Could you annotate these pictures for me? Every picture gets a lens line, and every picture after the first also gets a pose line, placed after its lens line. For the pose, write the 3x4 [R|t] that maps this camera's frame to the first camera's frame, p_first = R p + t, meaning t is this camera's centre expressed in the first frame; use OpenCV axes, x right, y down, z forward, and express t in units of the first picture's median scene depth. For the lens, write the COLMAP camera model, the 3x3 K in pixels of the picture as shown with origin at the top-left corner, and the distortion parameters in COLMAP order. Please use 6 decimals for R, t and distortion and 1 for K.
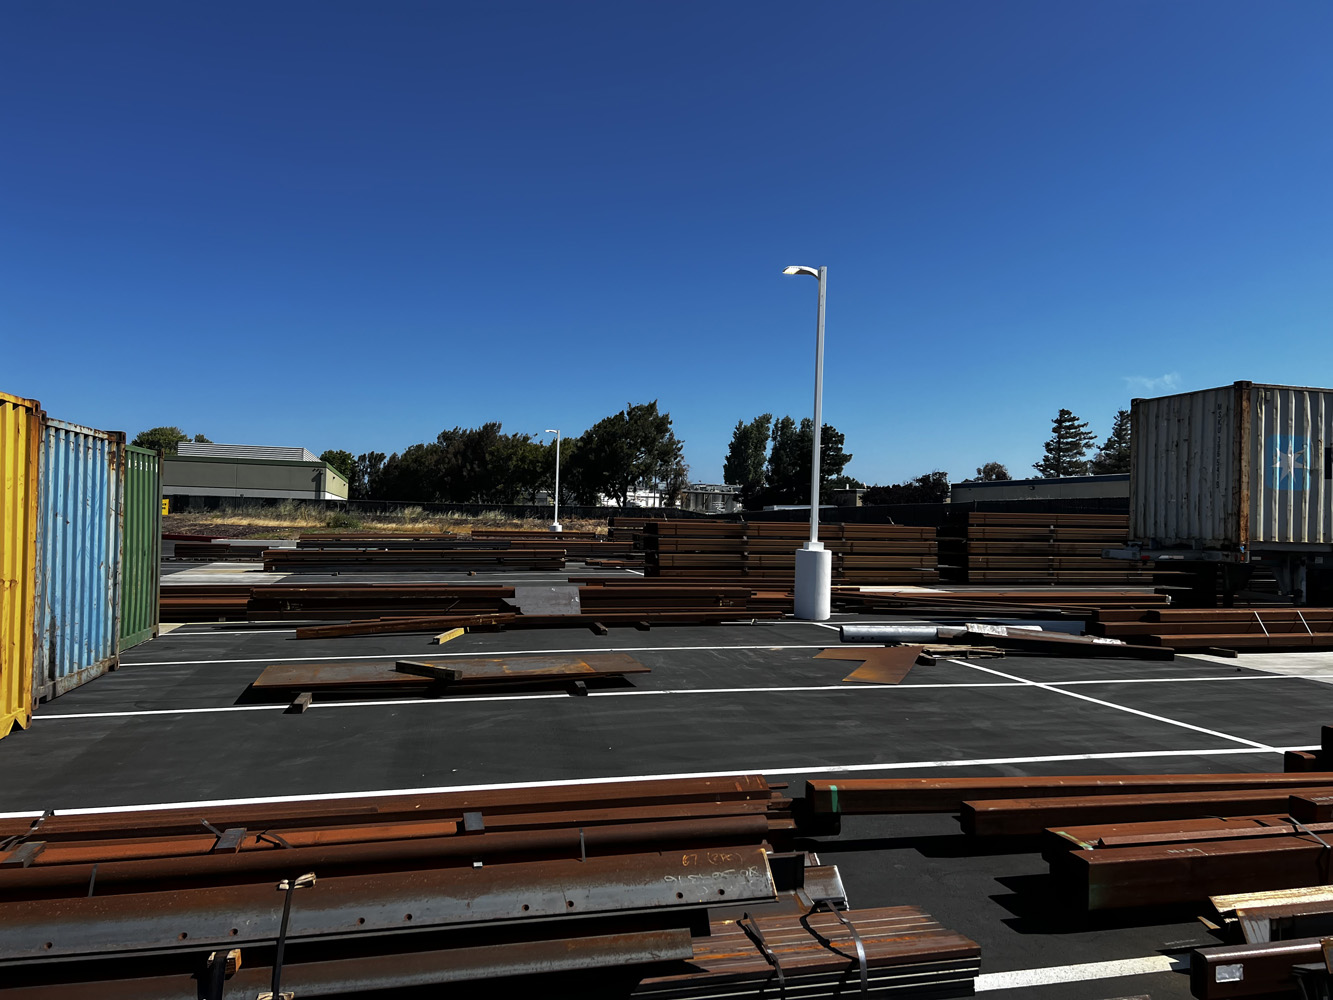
lens RADIAL K [[1013.2, 0, 666.5], [0, 1013.2, 500.0], [0, 0, 1]] dist [0.091176, -0.106987]
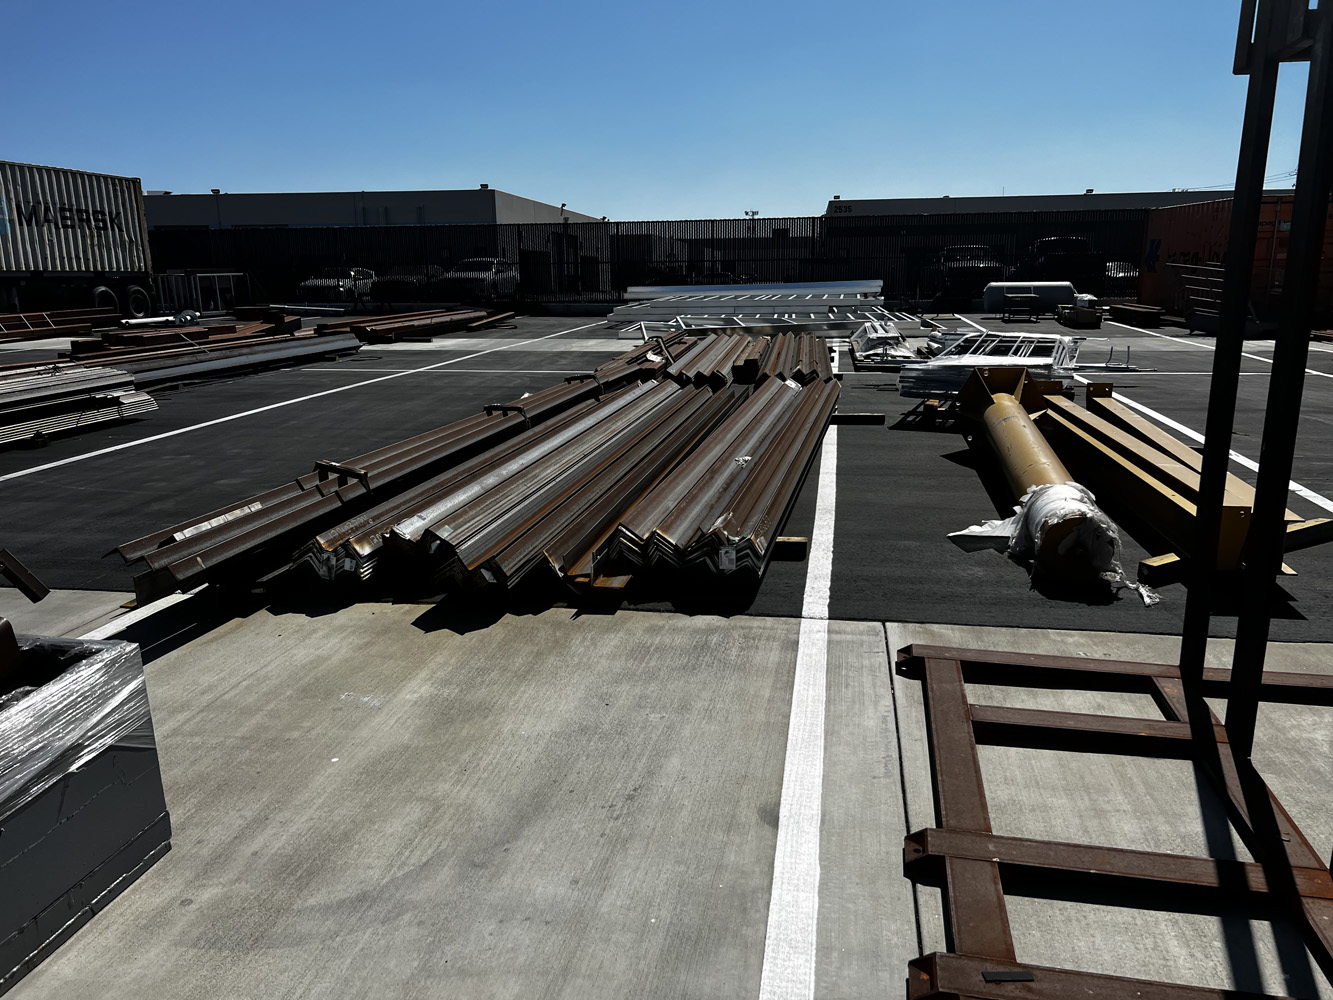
lens RADIAL K [[984.8, 0, 684.7], [0, 984.8, 518.2], [0, 0, 1]] dist [0.073732, -0.083673]
pose [[0.389498, -0.251854, 0.885924, -0.334703], [0.003043, 0.962233, 0.272210, -0.003779], [-0.921022, -0.103329, 0.375554, -0.420163]]
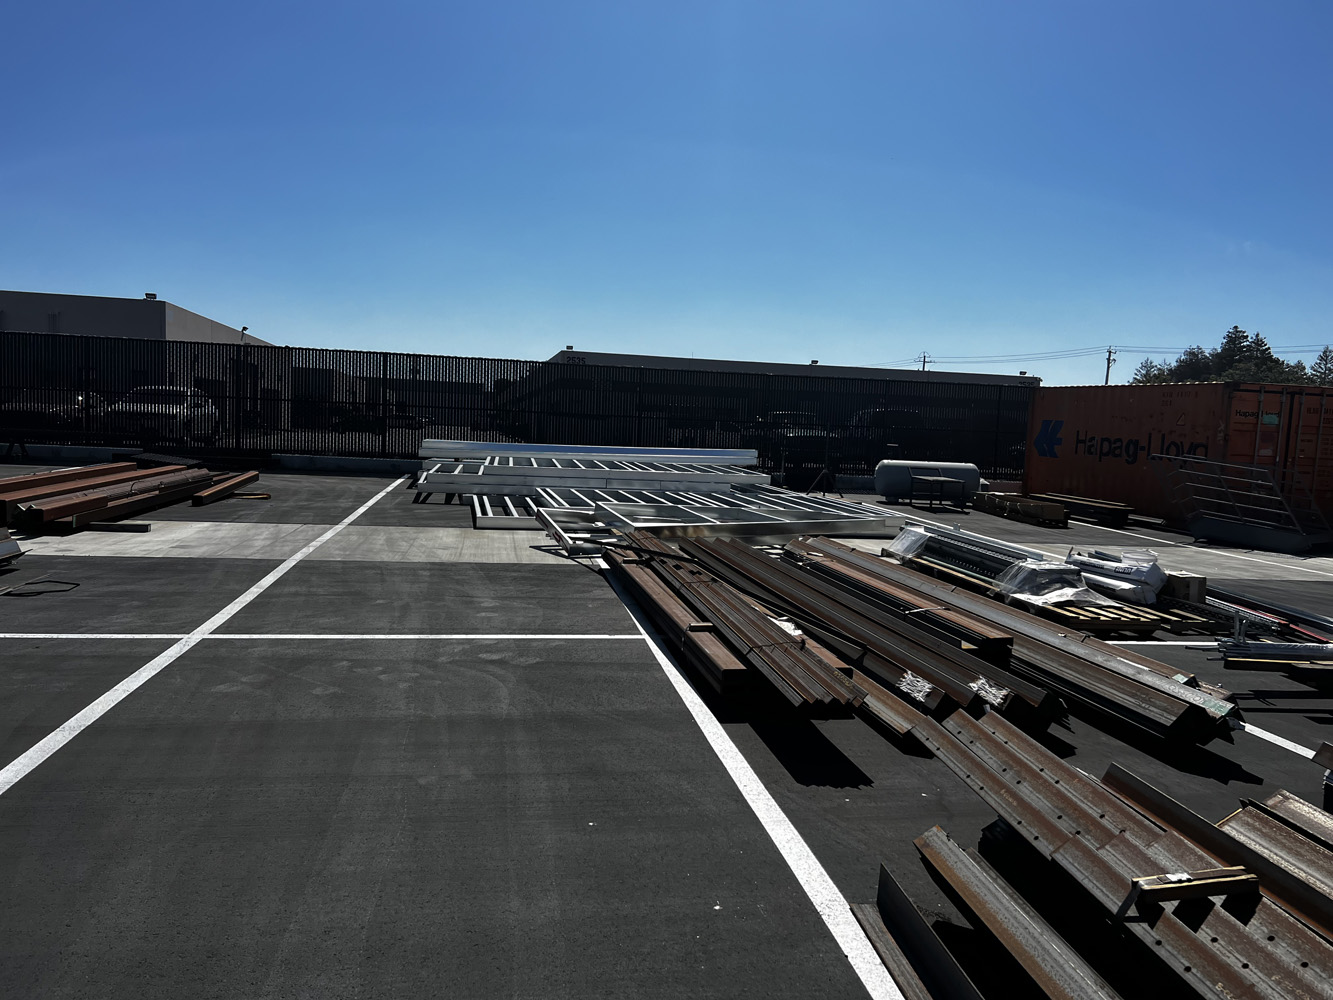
lens RADIAL K [[1012.5, 0, 685.2], [0, 1012.5, 496.4], [0, 0, 1]] dist [0.070981, -0.069070]
pose [[0.077538, -0.092525, 0.992687, -0.015493], [-0.062582, 0.993269, 0.097467, 0.001778], [-0.995023, -0.069682, 0.071225, -0.092833]]
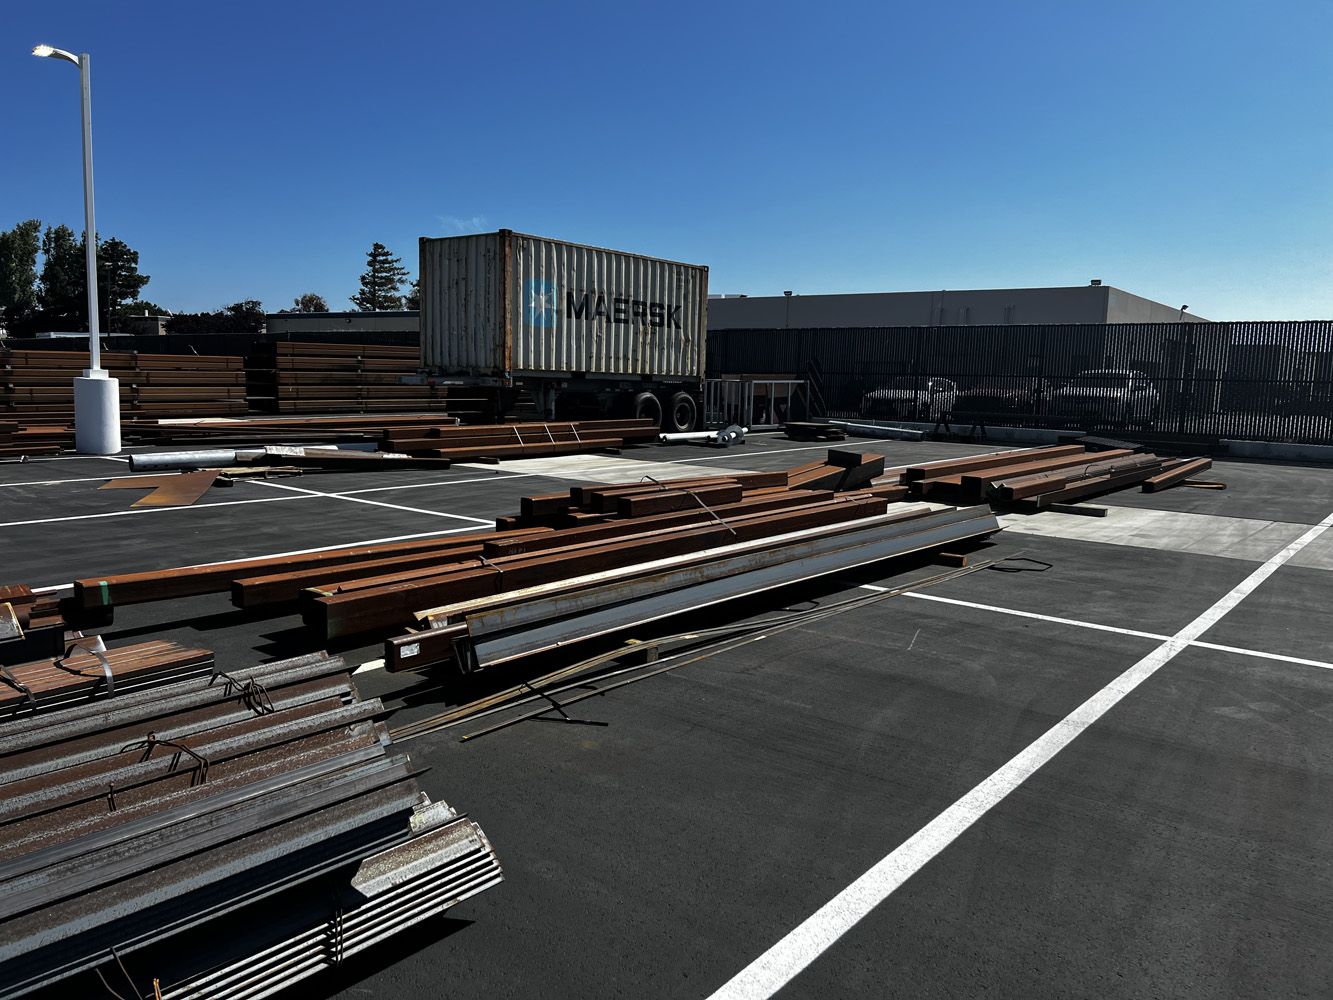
lens RADIAL K [[1013.2, 0, 666.5], [0, 1013.2, 500.0], [0, 0, 1]] dist [0.091176, -0.106987]
pose [[0.803983, -0.076159, 0.589755, 0.001841], [-0.019590, 0.987834, 0.154271, 0.004450], [-0.594329, -0.135585, 0.792710, -0.054894]]
